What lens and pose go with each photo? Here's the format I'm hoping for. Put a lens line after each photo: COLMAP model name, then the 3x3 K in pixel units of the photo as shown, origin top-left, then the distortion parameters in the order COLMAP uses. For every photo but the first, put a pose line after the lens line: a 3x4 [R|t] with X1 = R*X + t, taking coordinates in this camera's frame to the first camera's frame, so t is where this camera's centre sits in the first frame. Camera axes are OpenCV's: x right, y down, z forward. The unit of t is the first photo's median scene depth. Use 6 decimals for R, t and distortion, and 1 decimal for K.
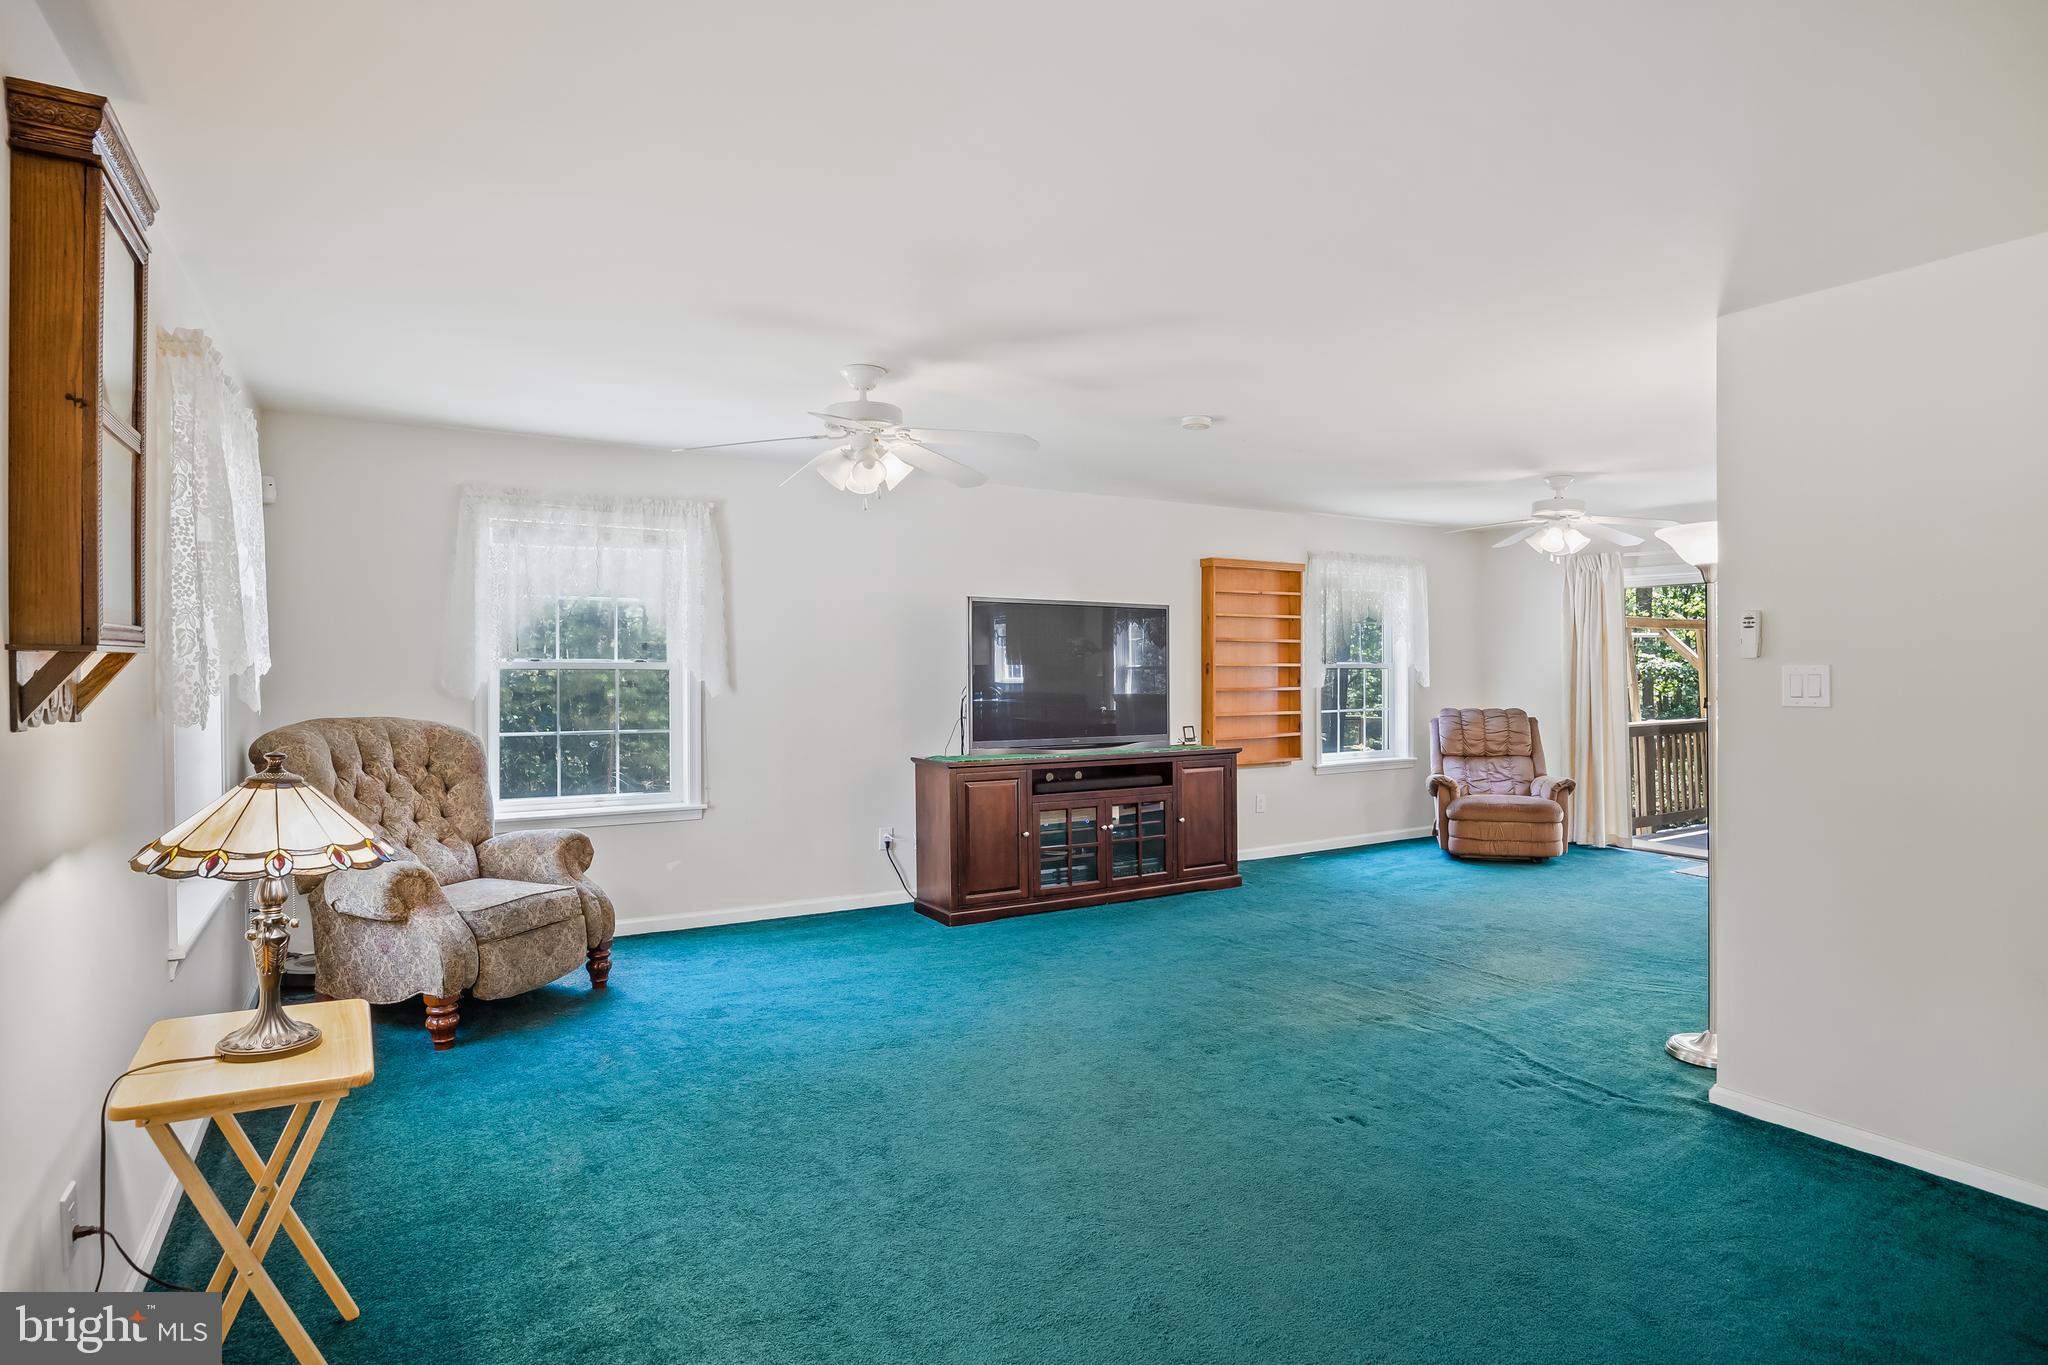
lens RADIAL K [[1048.8, 0, 1044.0], [0, 1048.8, 674.7], [0, 0, 1]] dist [-0.043768, 0.003600]
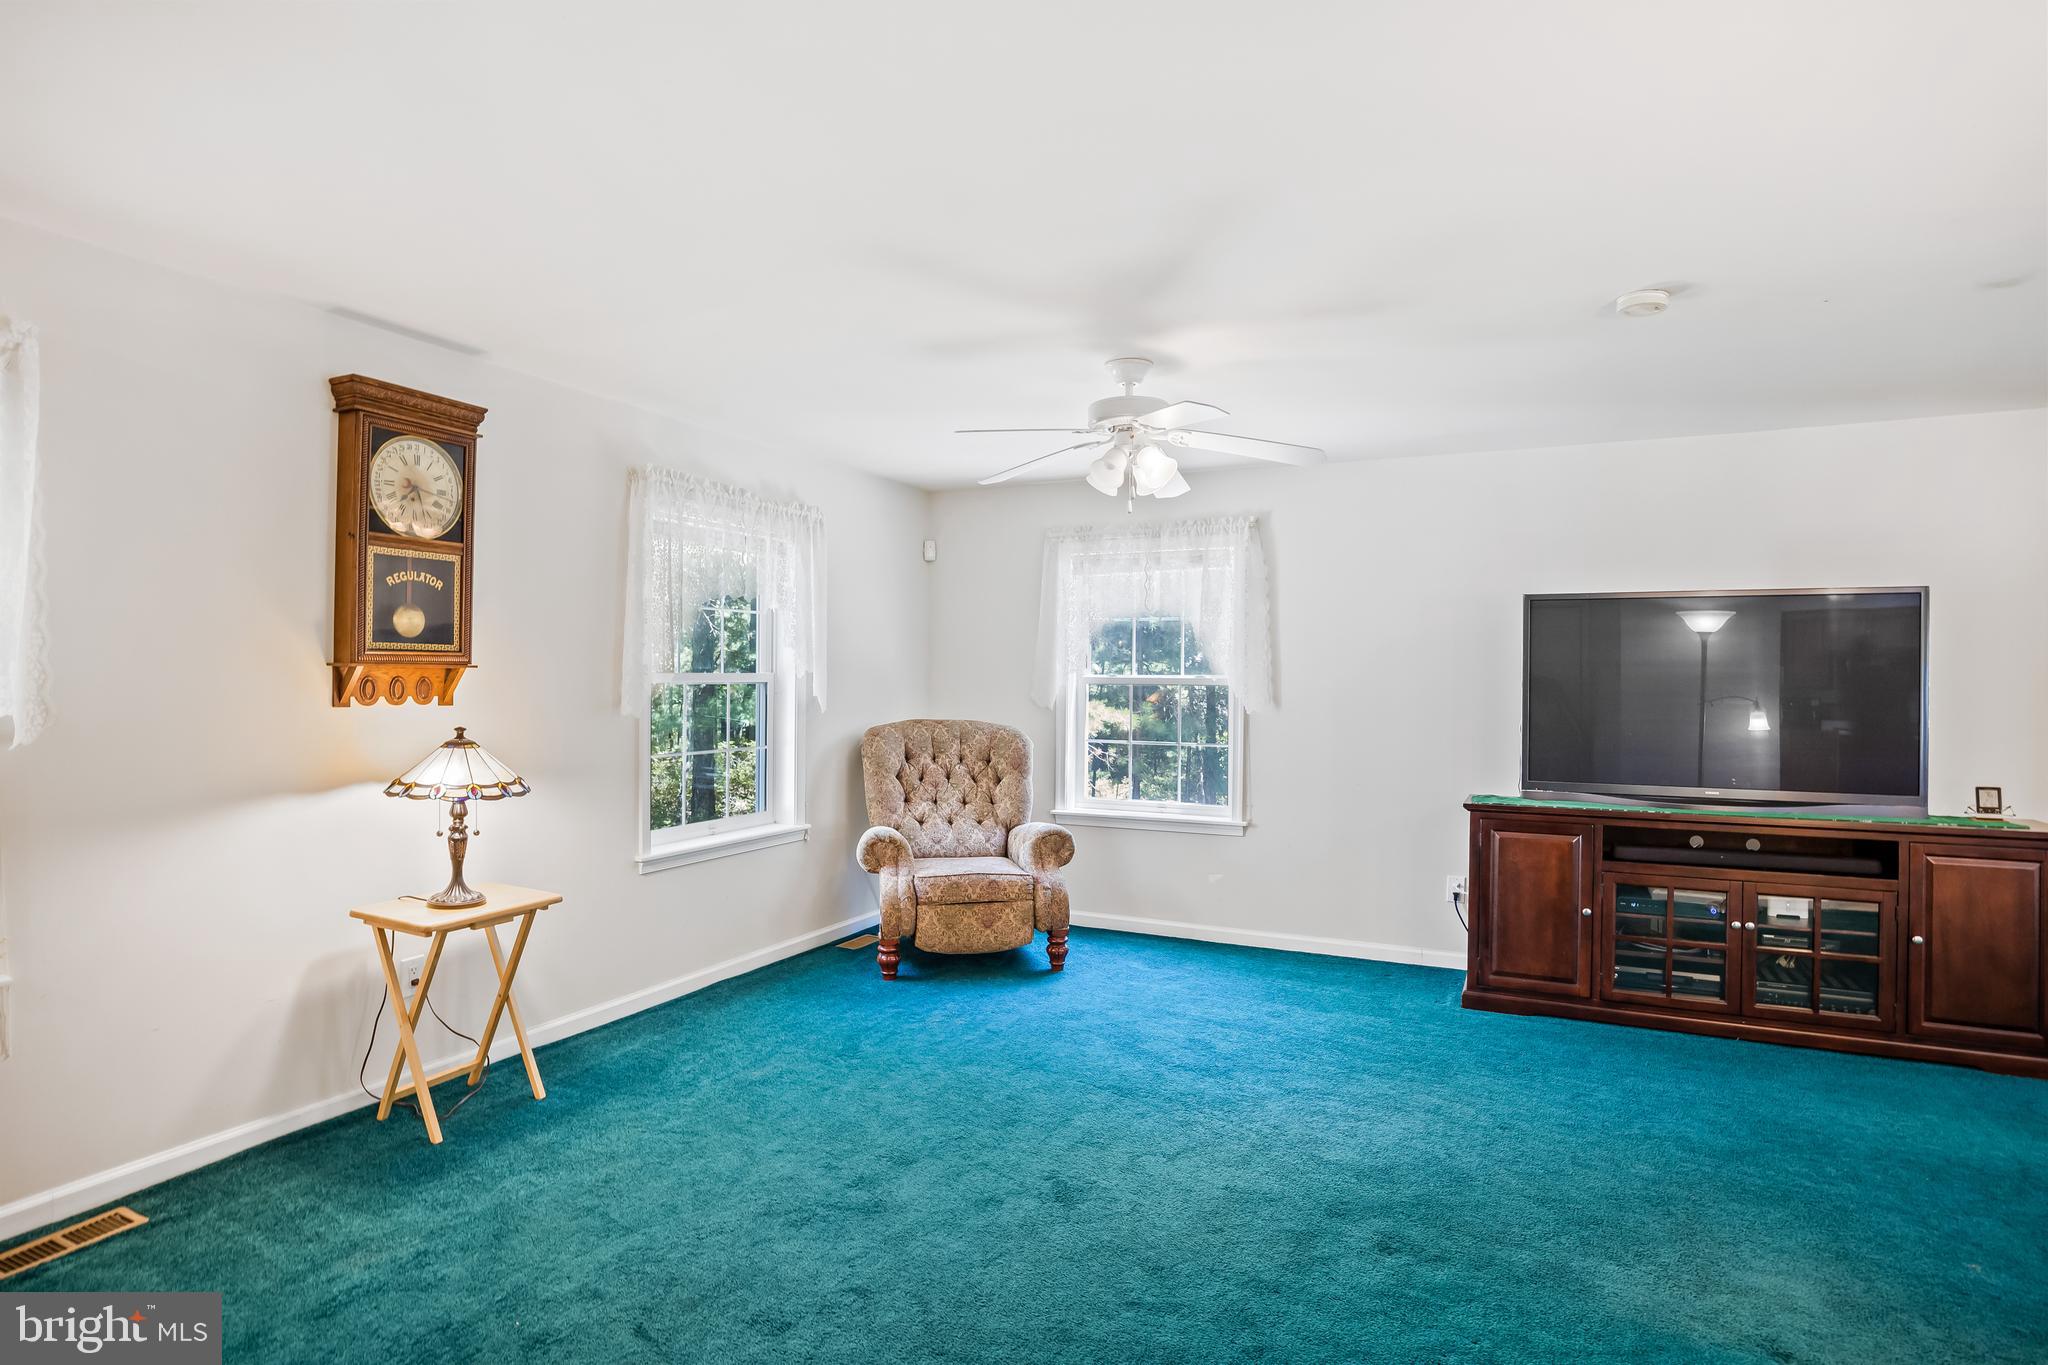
lens RADIAL K [[1048.8, 0, 1028.9], [0, 1048.8, 683.3], [0, 0, 1]] dist [-0.043768, 0.003600]
pose [[0.547770, 0.004165, -0.836619, 0.468548], [-0.012713, 0.999914, -0.003345, -0.000993], [0.836533, 0.012468, 0.547775, 0.341655]]
